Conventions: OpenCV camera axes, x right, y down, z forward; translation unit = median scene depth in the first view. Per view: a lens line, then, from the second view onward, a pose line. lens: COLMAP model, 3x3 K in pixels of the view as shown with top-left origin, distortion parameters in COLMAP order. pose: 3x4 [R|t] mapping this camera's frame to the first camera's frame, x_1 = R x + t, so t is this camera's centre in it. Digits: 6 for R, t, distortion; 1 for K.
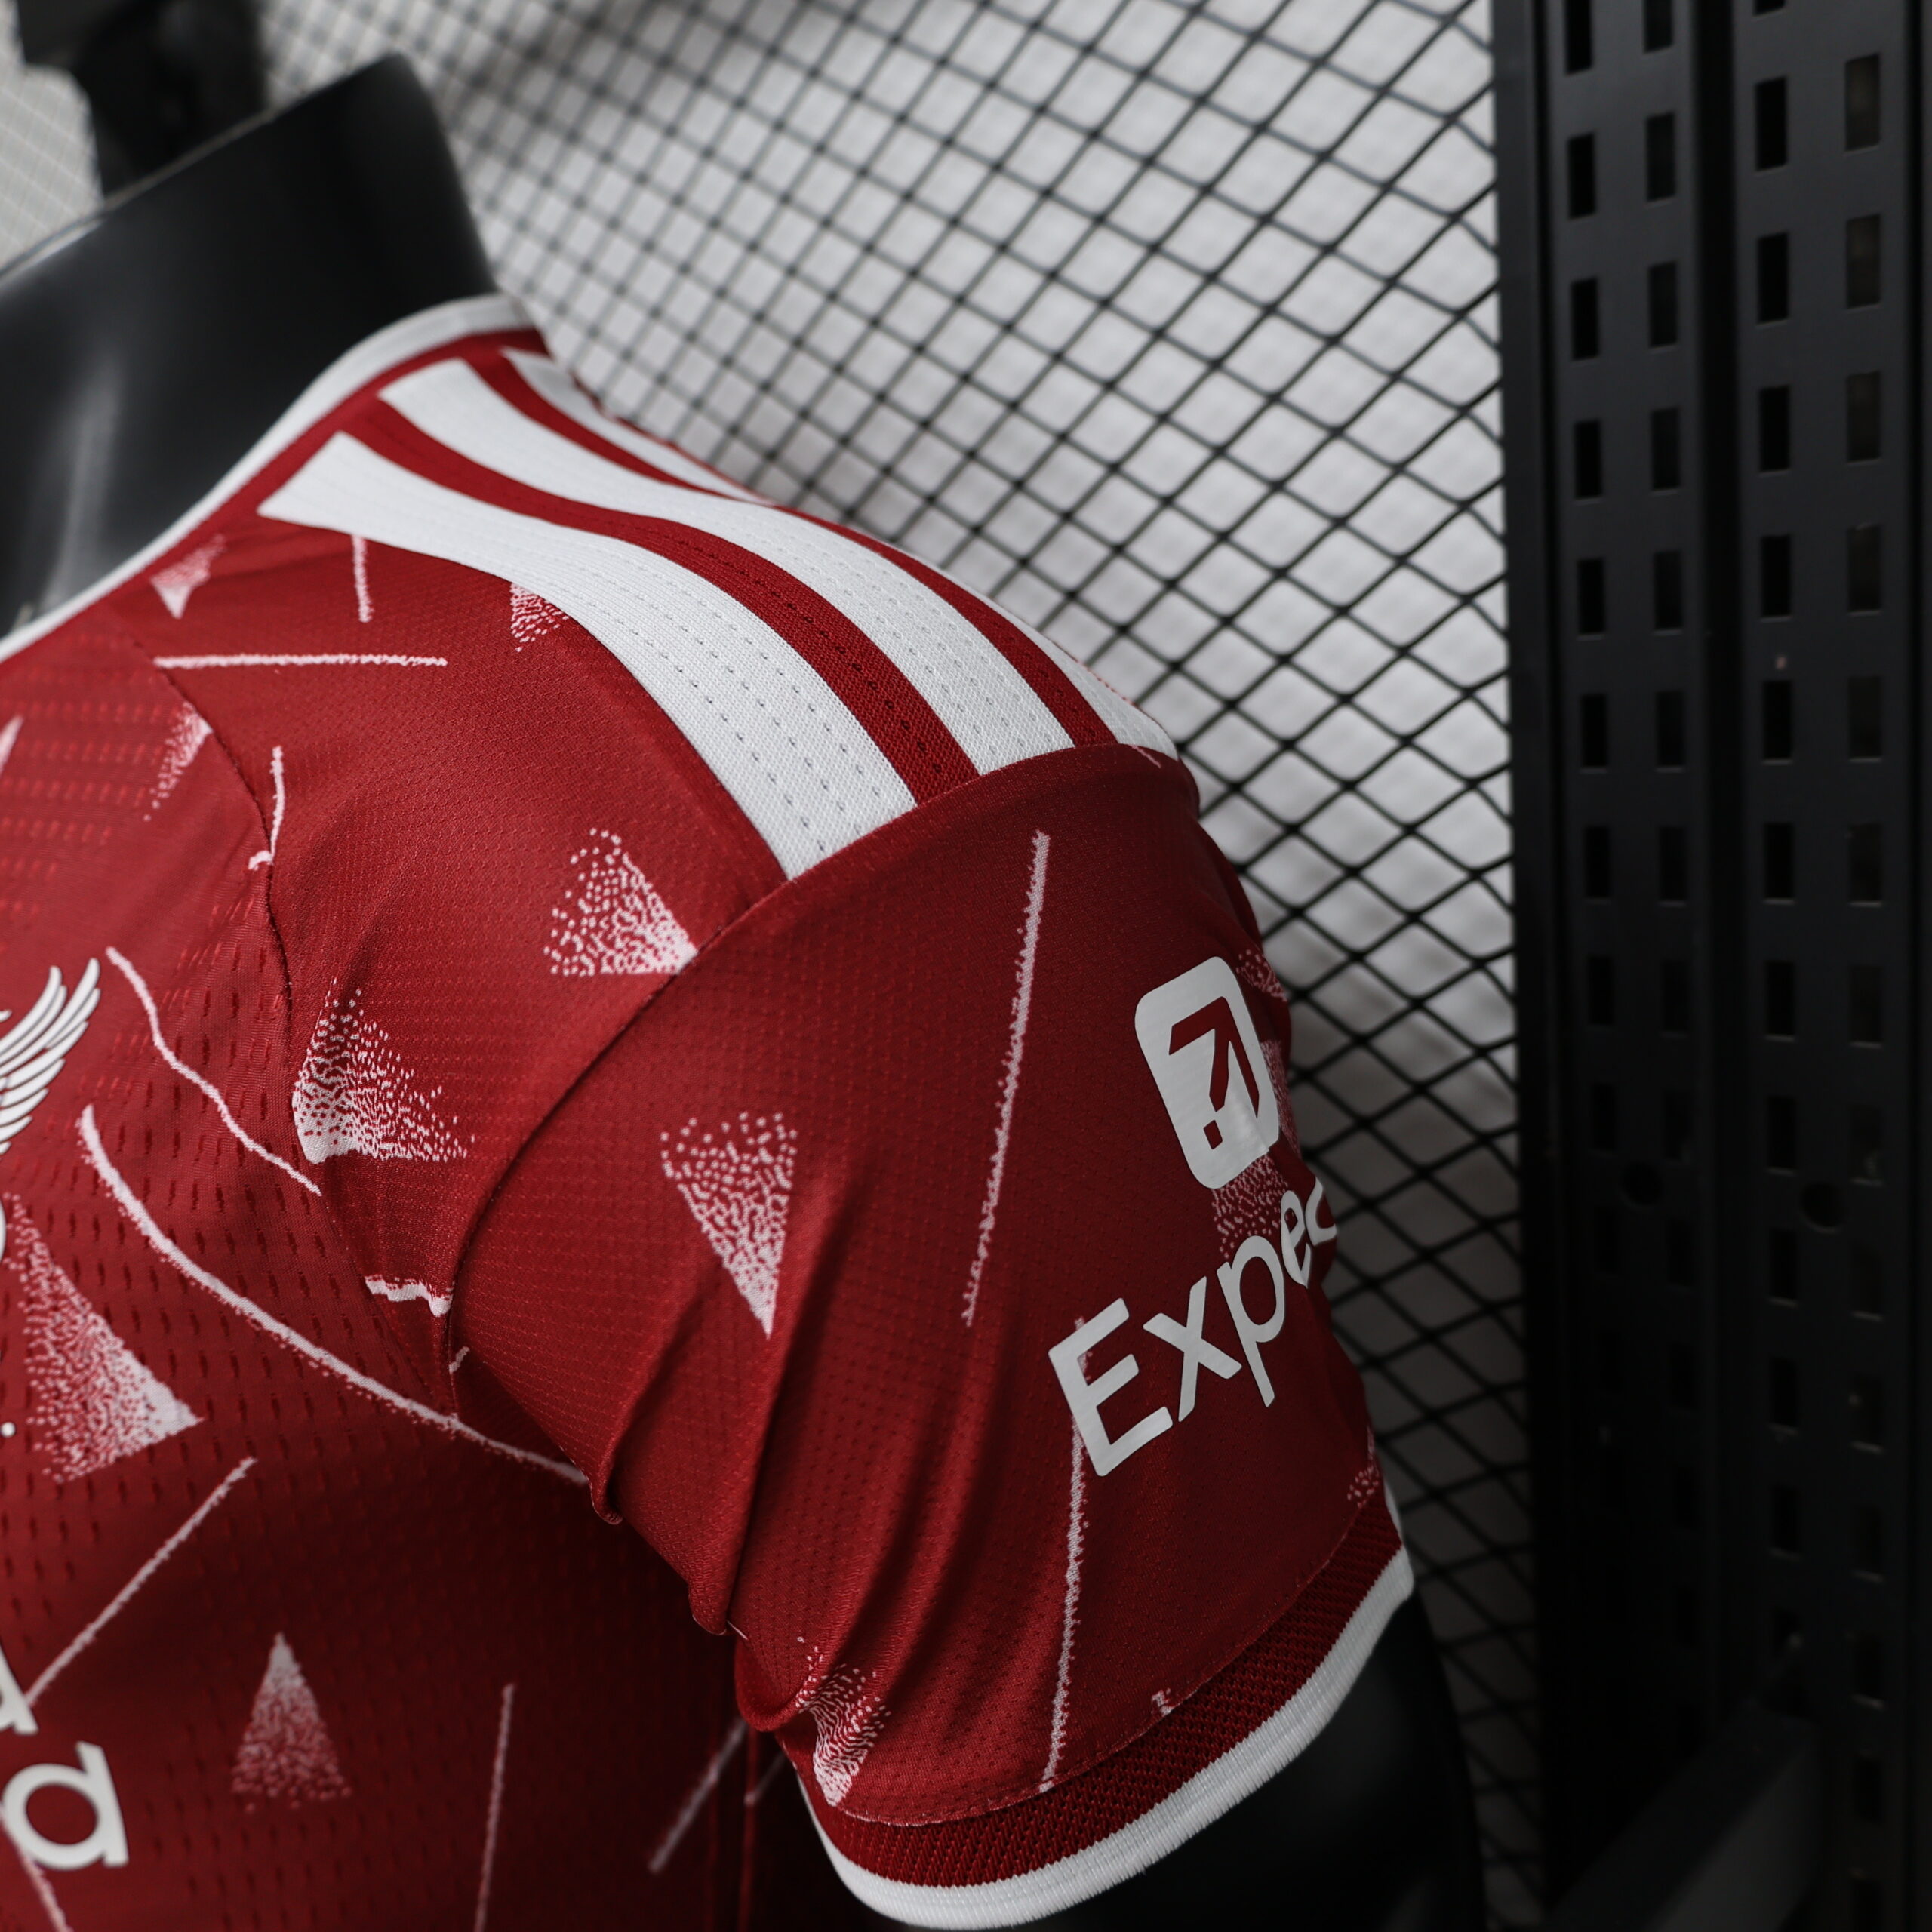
lens RADIAL K [[2007.7, 0, 959.7], [0, 2007.7, 932.2], [0, 0, 1]] dist [-0.023816, 0.017362]
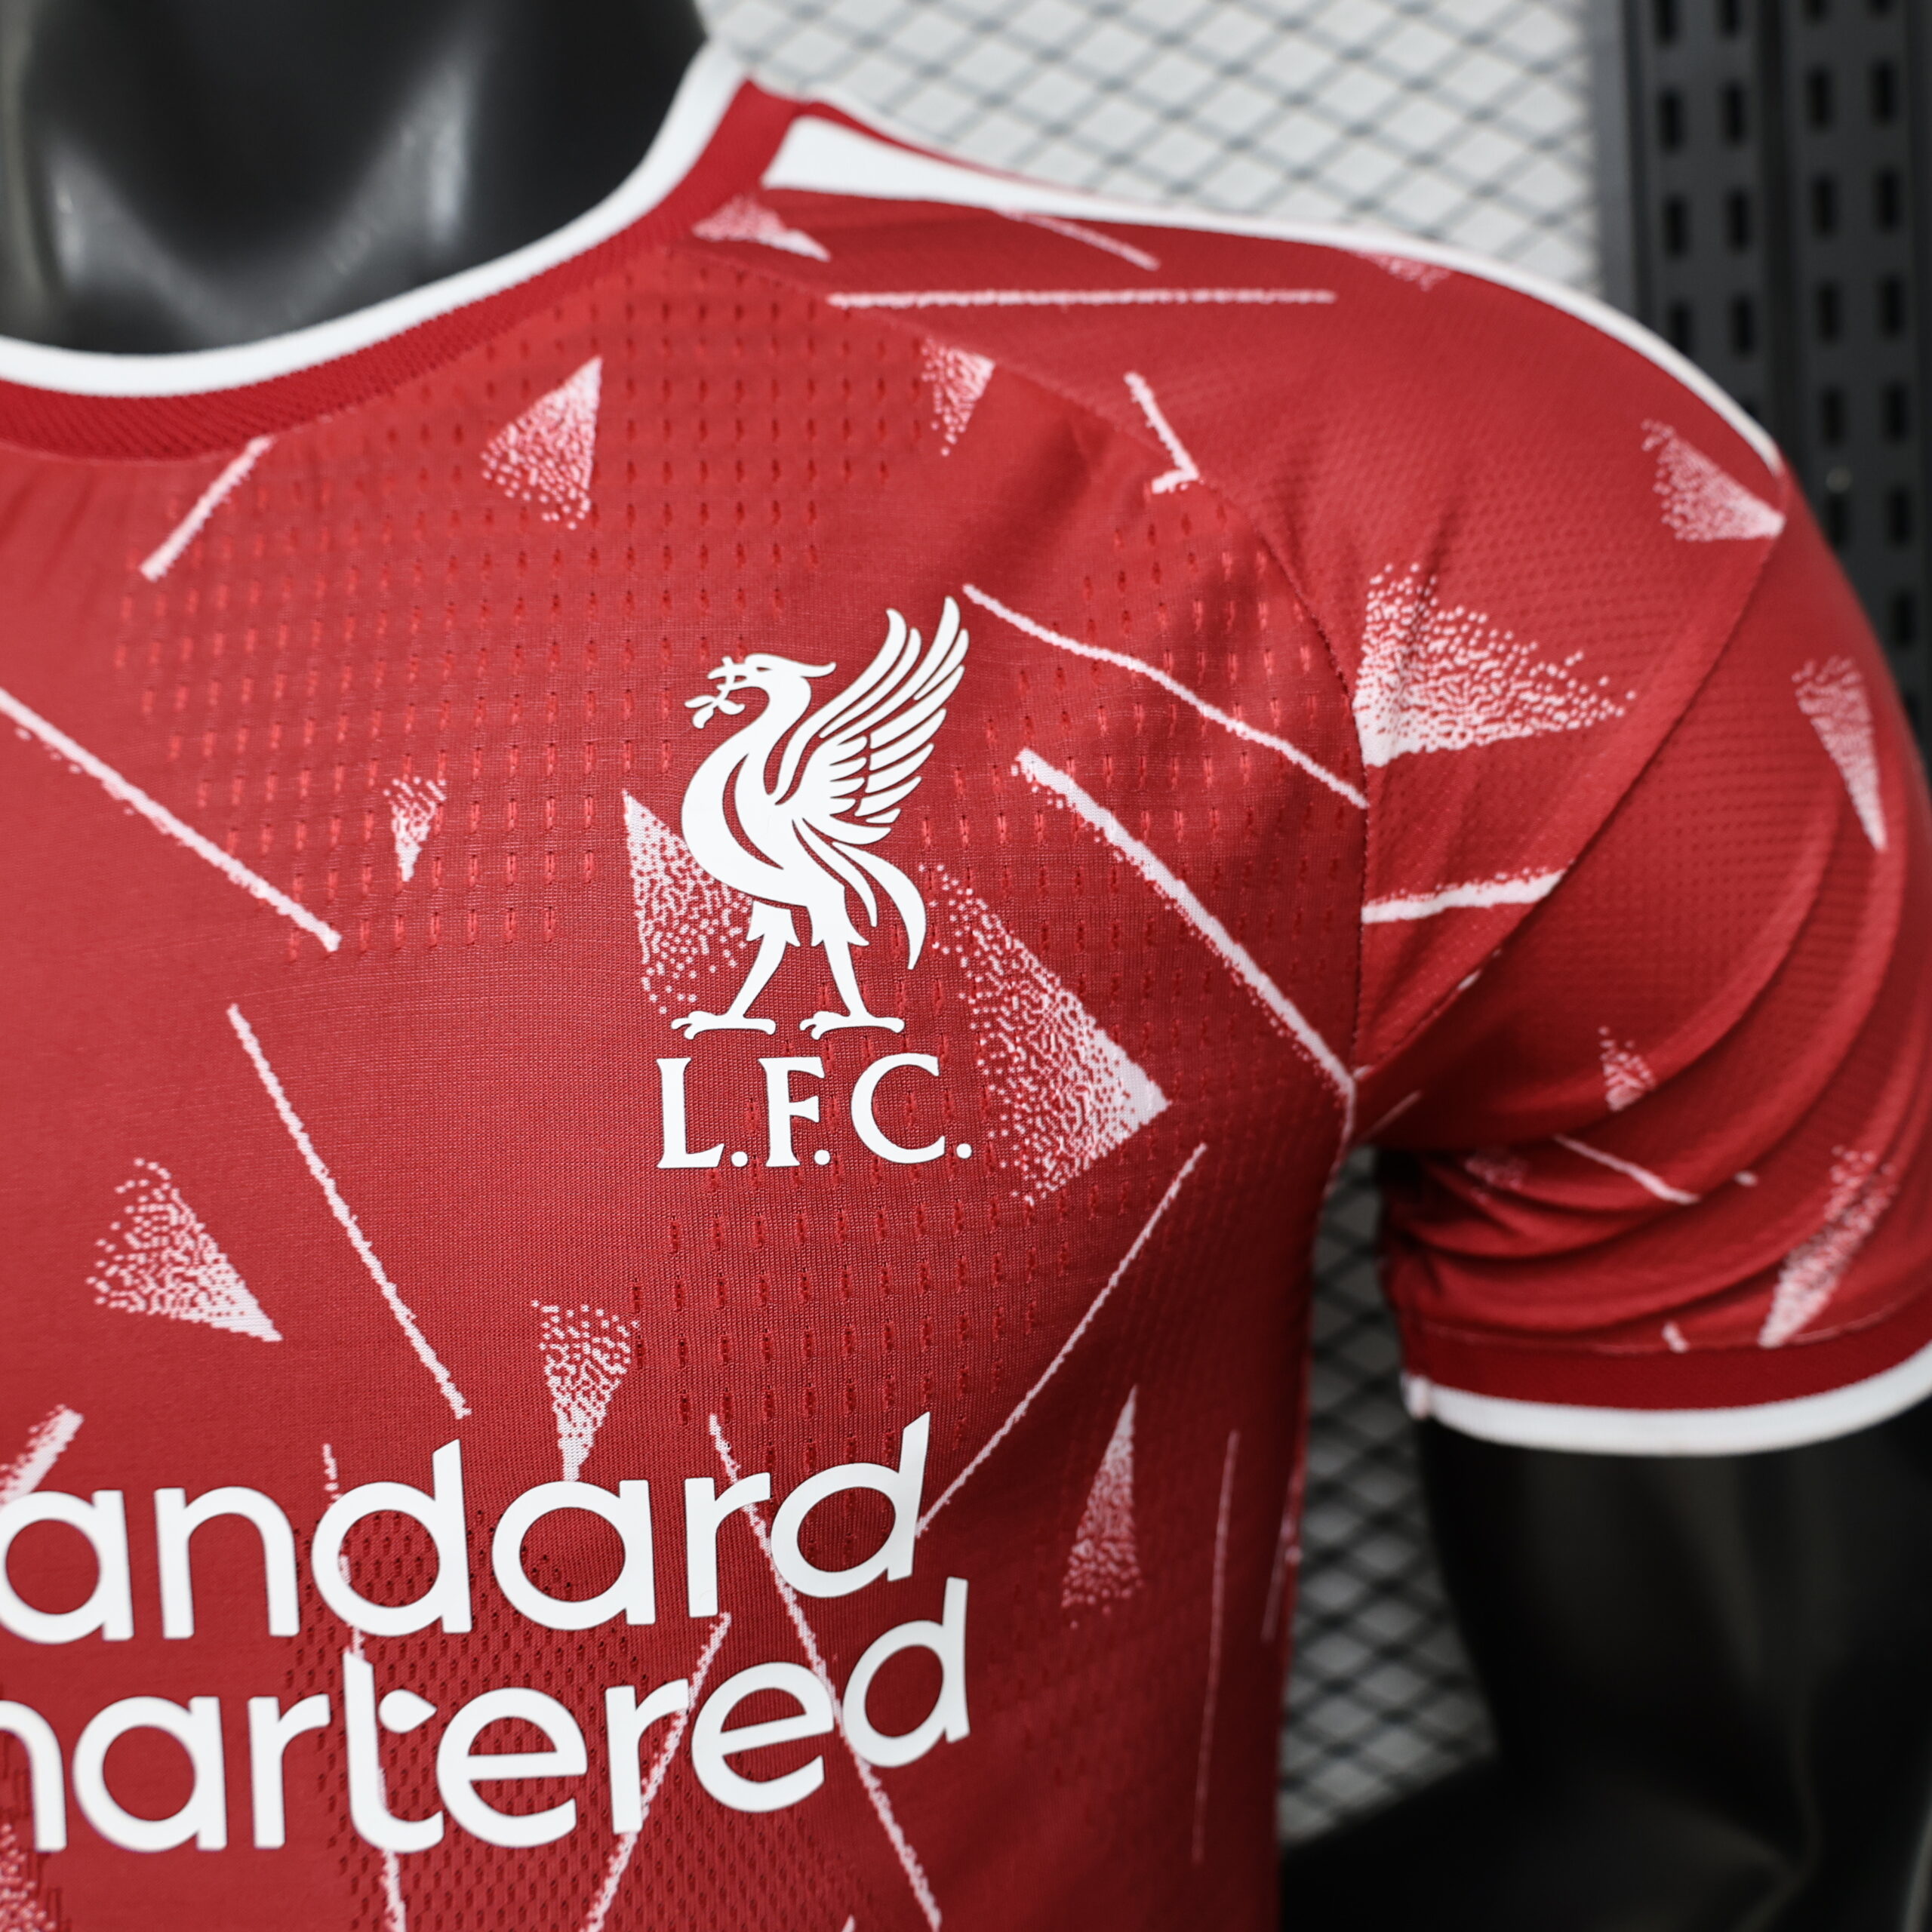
lens RADIAL K [[2007.7, 0, 959.7], [0, 2007.7, 932.2], [0, 0, 1]] dist [-0.023816, 0.017362]
pose [[0.772883, -0.038221, 0.633397, -0.999568], [0.112625, 0.990599, -0.077652, 0.226540], [-0.624474, 0.131352, 0.769921, 0.368099]]
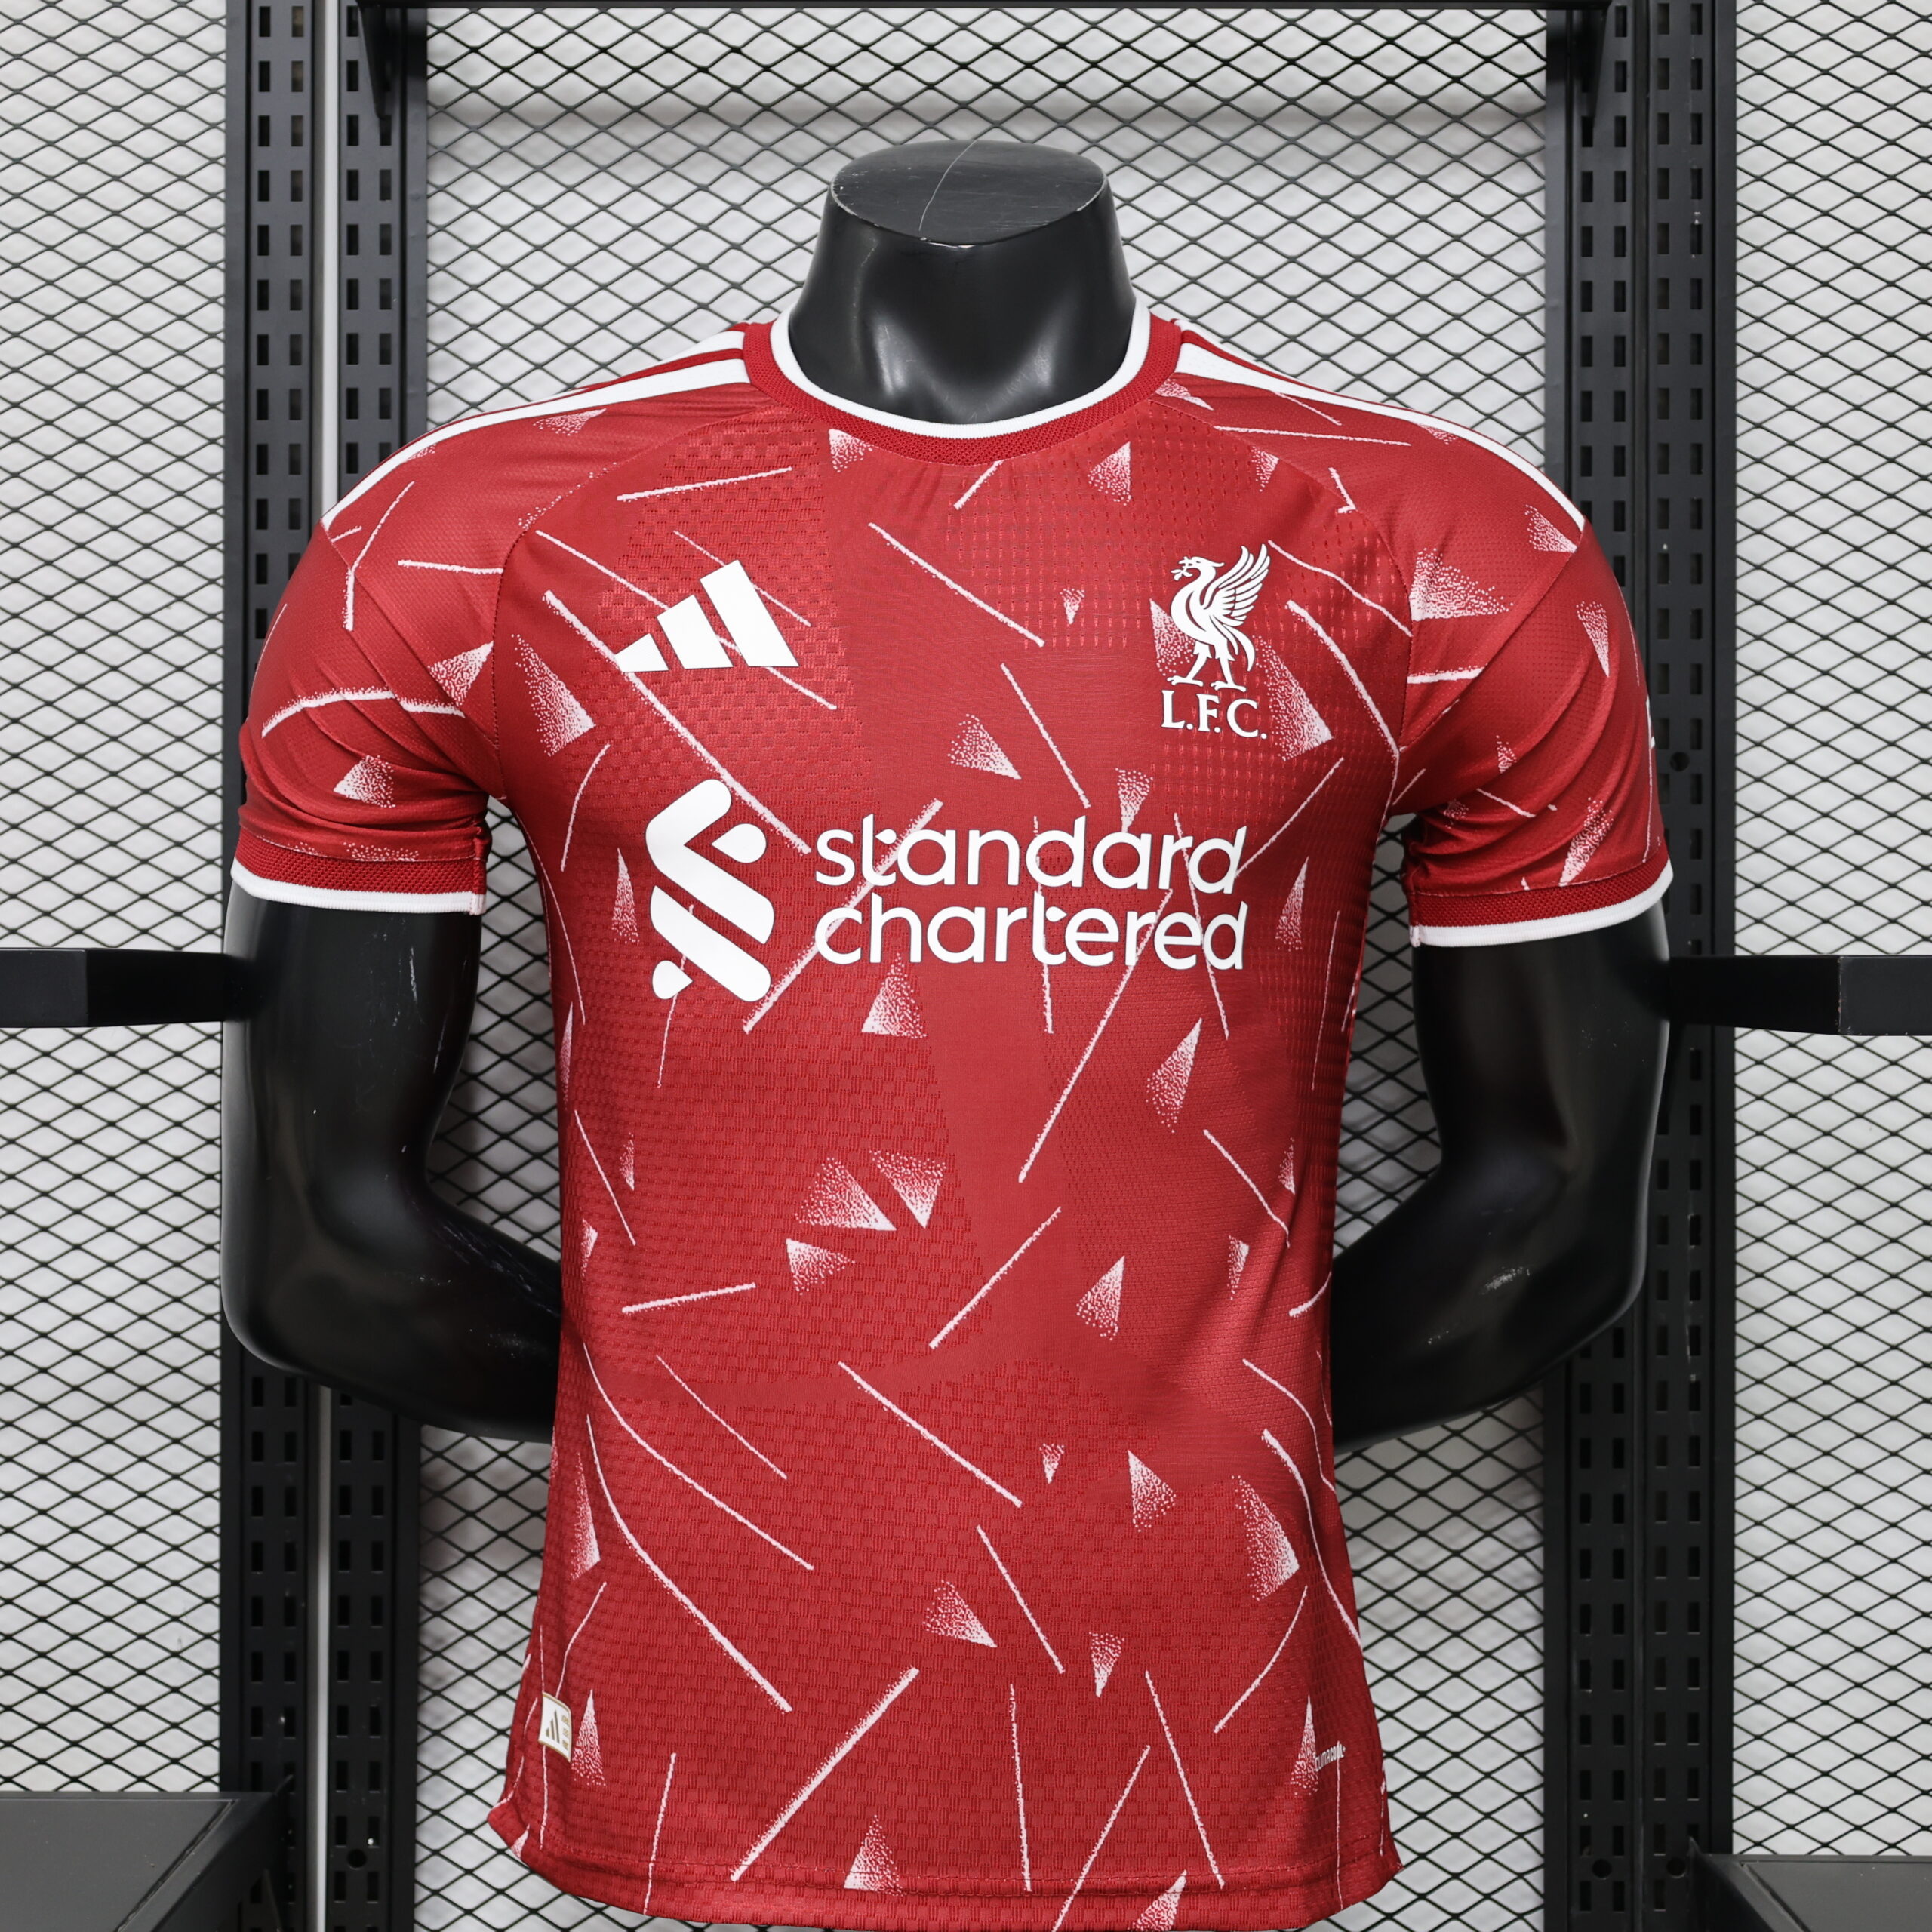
lens RADIAL K [[3427.1, 0, 966.0], [0, 3427.1, 966.0], [0, 0, 1]] dist [-0.092226, -0.073804]
pose [[0.715093, 0.082013, 0.694201, -3.415736], [0.046447, 0.985324, -0.164251, 1.135932], [-0.697484, 0.149698, 0.700790, -1.451225]]
